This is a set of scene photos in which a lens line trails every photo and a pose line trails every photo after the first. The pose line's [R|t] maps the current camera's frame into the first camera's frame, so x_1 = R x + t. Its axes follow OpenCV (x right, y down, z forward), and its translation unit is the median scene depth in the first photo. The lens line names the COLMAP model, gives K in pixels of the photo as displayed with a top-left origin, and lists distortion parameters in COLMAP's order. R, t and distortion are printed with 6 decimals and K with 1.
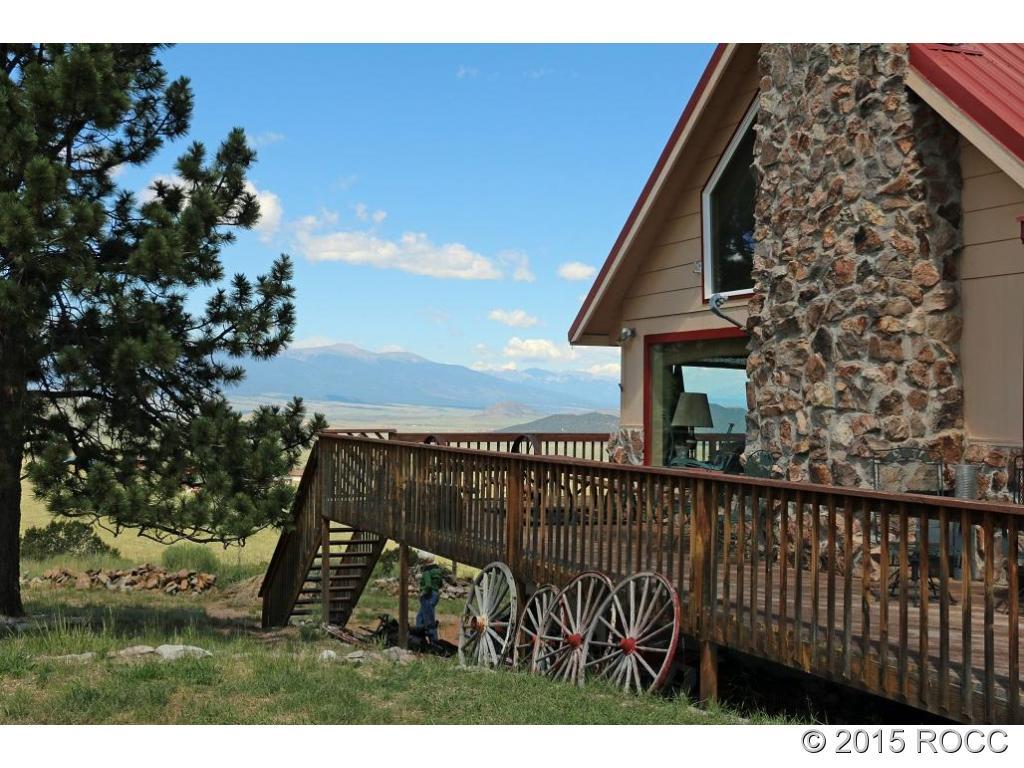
lens RADIAL K [[1273.3, 0, 512.0], [0, 1273.3, 384.0], [0, 0, 1]] dist [0.031481, 0.053127]
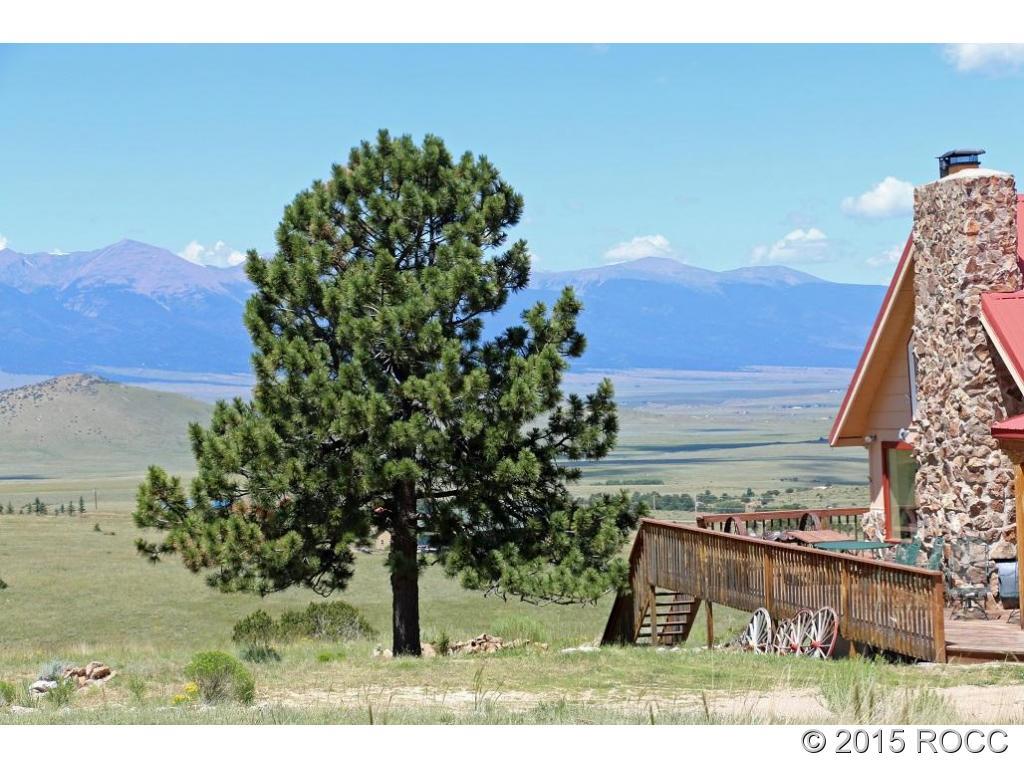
lens RADIAL K [[2506.9, 0, 512.0], [0, 2506.9, 384.0], [0, 0, 1]] dist [0.516006, 0.150066]
pose [[0.980891, -0.050035, -0.188012, 0.311570], [0.054756, 0.998300, 0.019996, -0.237676], [0.186692, -0.029909, 0.981963, -2.319316]]
